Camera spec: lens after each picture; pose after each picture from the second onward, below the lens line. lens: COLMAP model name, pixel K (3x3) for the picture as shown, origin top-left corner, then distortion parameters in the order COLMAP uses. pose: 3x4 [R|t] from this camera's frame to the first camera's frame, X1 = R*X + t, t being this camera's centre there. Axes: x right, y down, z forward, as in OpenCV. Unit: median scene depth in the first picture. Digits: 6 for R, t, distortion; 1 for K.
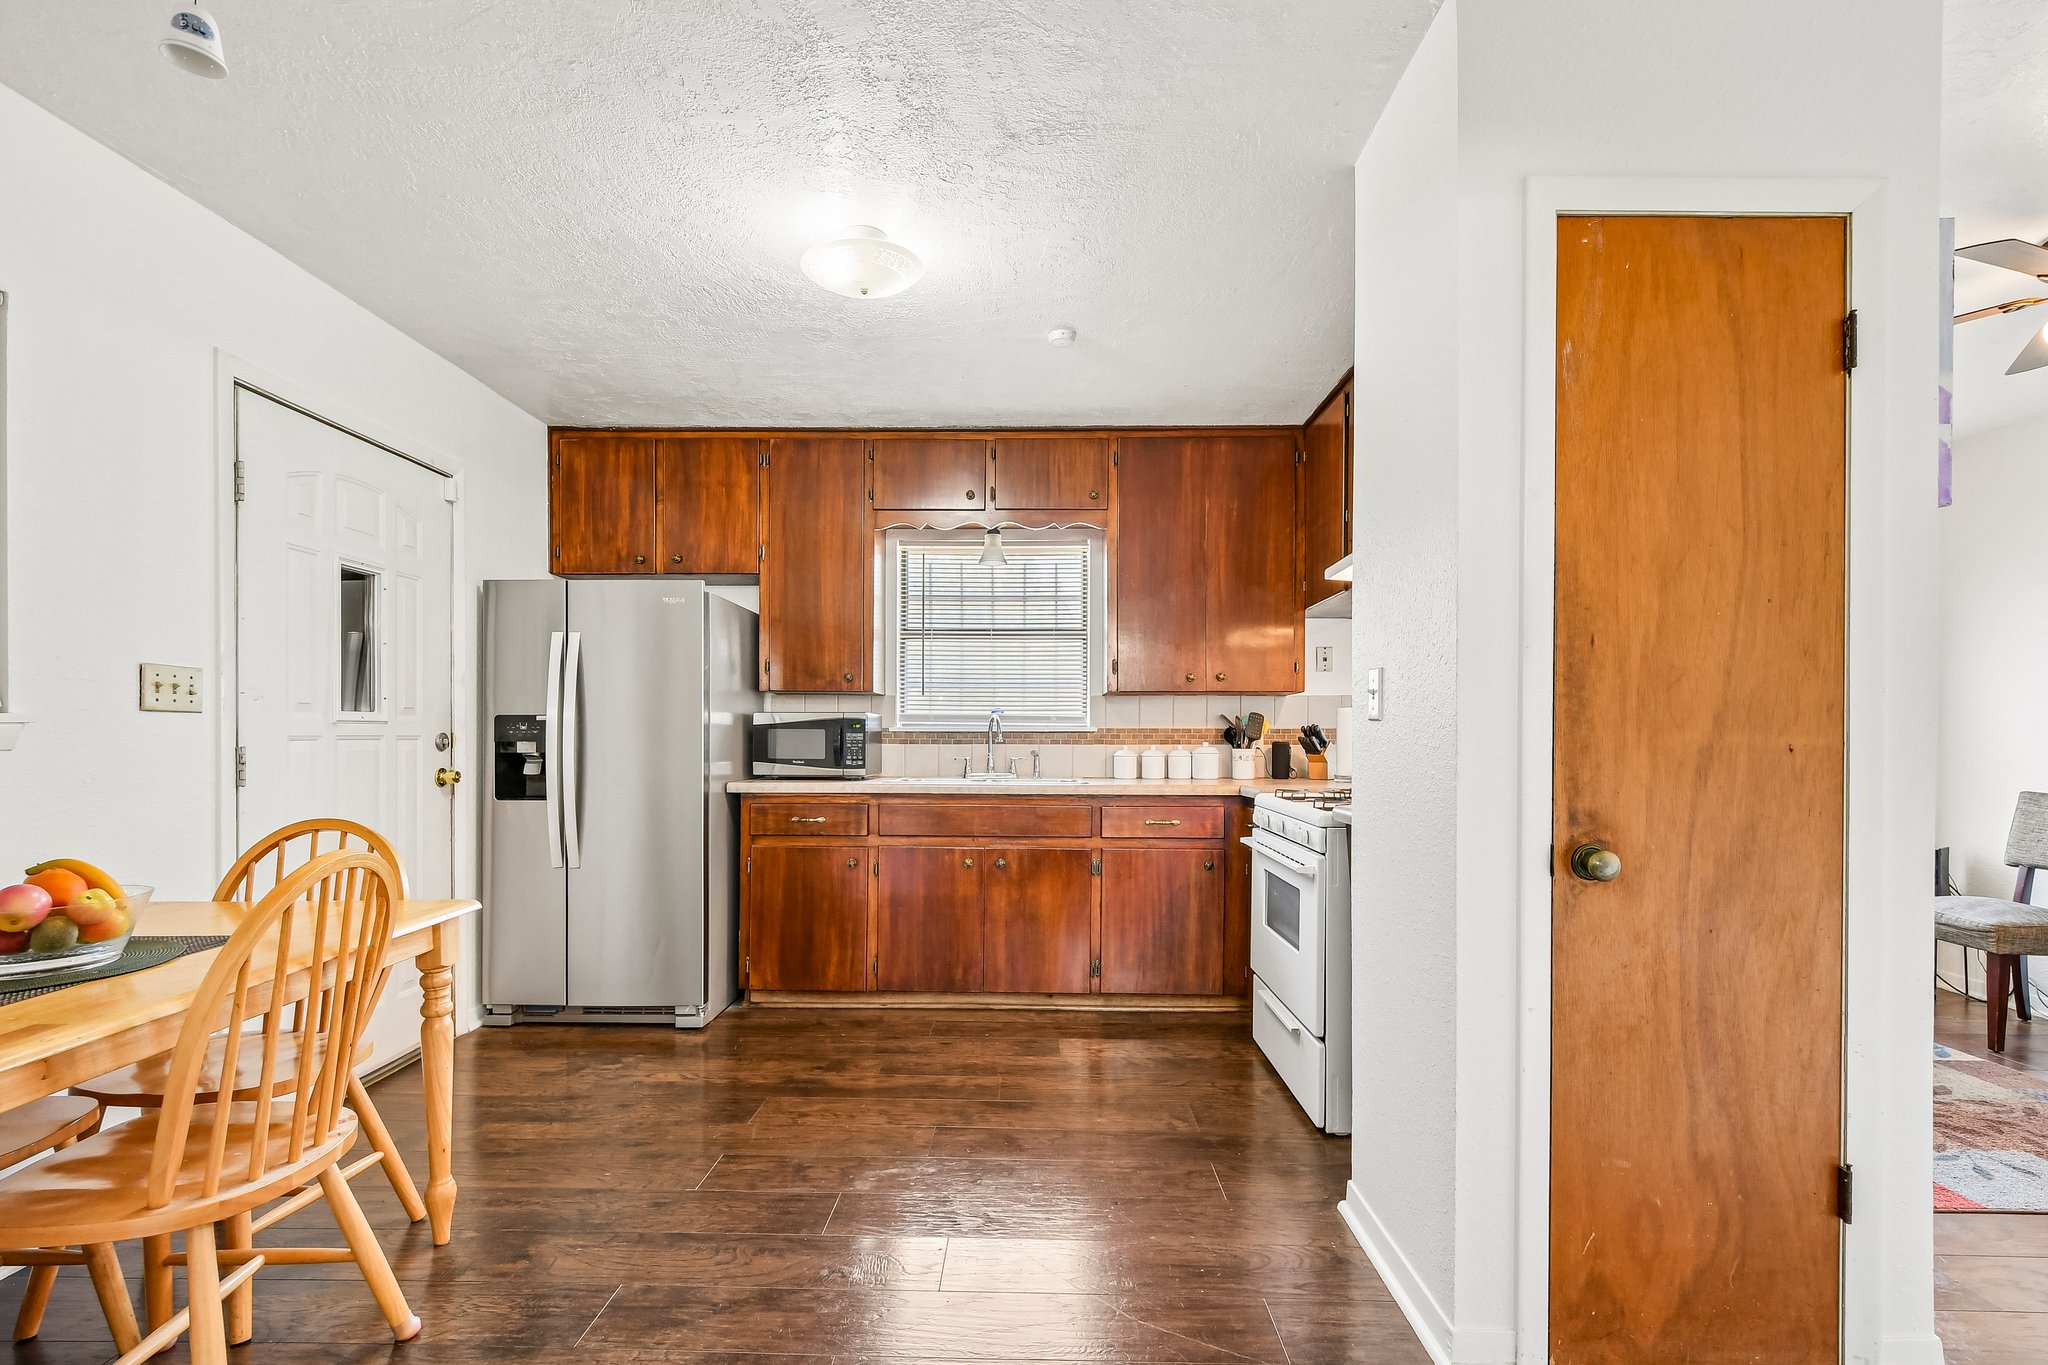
lens RADIAL K [[924.9, 0, 1023.2], [0, 924.9, 741.7], [0, 0, 1]] dist [0.000913, -0.000436]
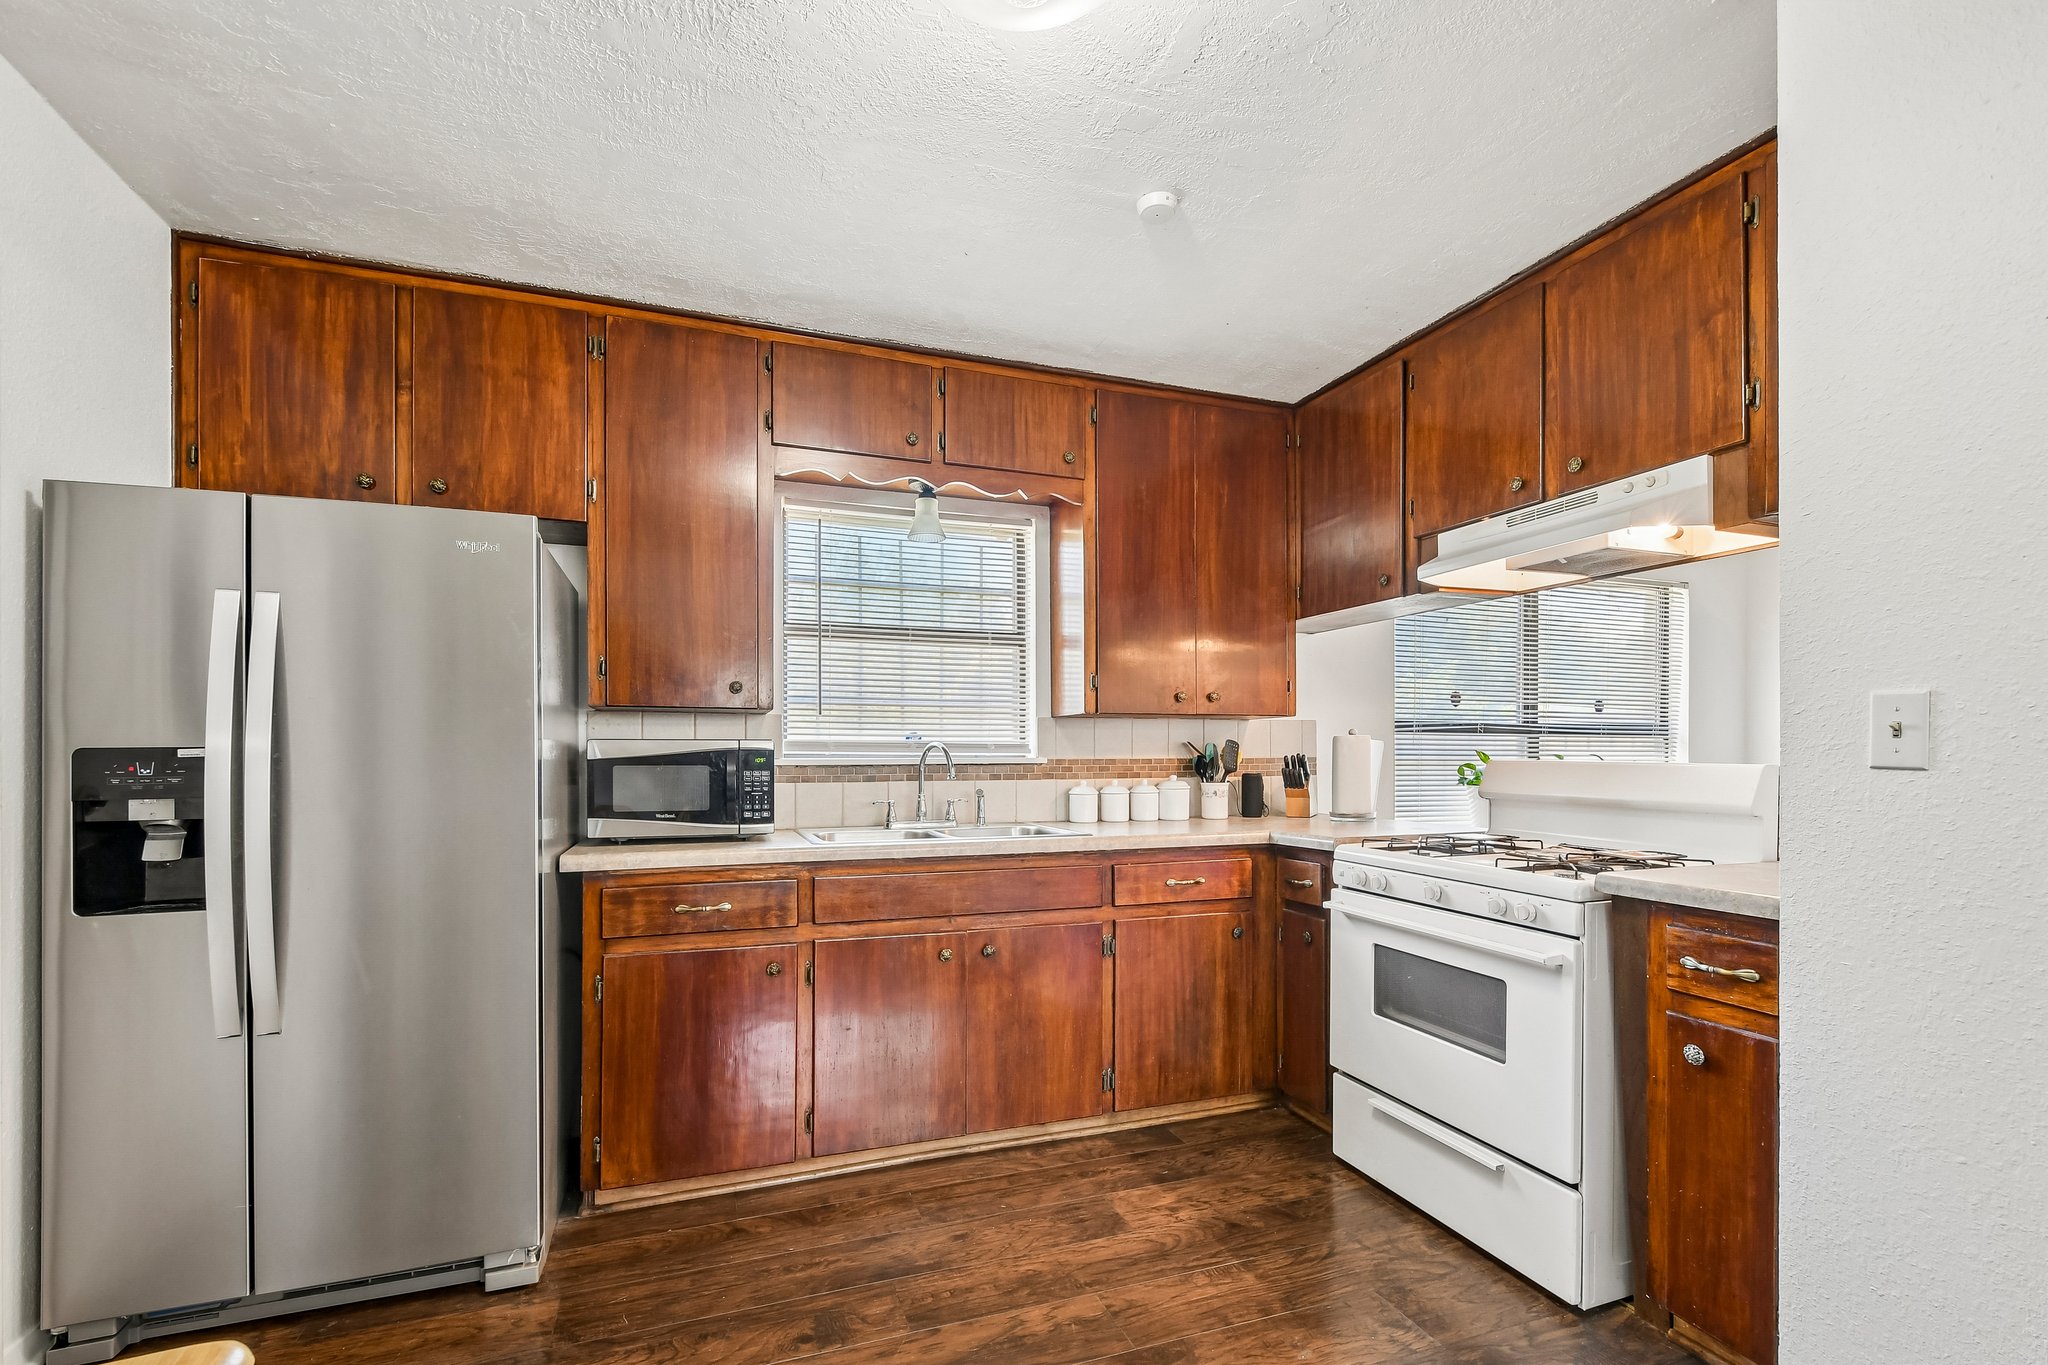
lens RADIAL K [[893.3, 0, 1025.3], [0, 893.3, 755.3], [0, 0, 1]] dist [0.003320, -0.008346]
pose [[0.934175, -0.005869, 0.356766, -0.237335], [0.007212, 0.999971, -0.002435, -0.018006], [-0.356741, 0.004848, 0.934191, 0.333419]]
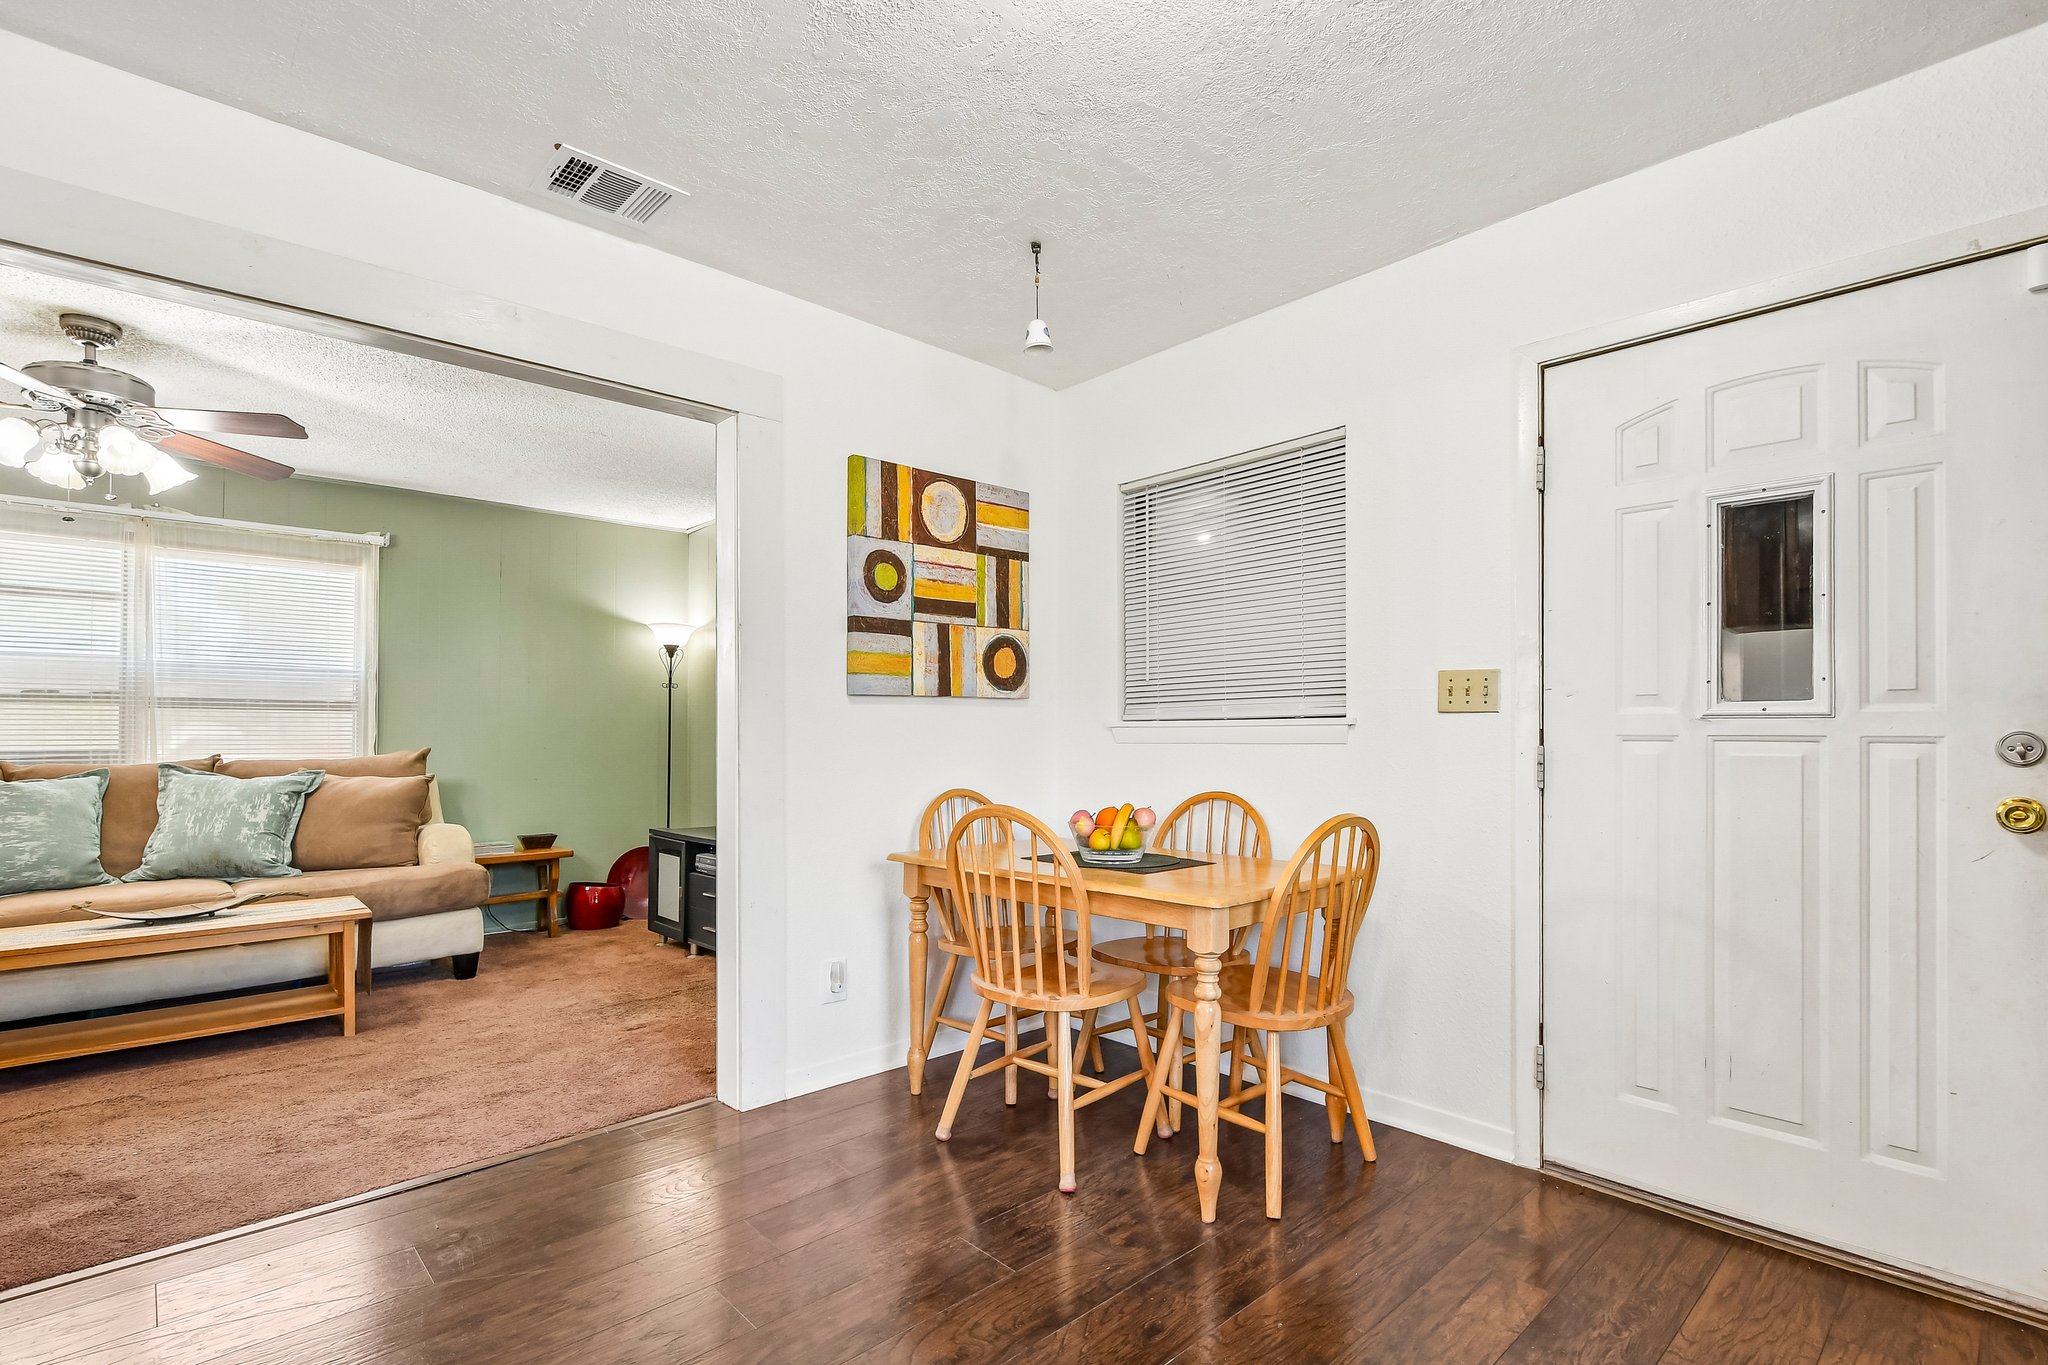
lens RADIAL K [[963.9, 0, 1028.8], [0, 963.9, 724.4], [0, 0, 1]] dist [-0.001280, -0.000806]
pose [[-0.723197, -0.011687, -0.690543, 0.144791], [-0.009613, 0.999930, -0.006856, -0.003502], [0.690575, 0.001680, -0.723259, 0.875751]]
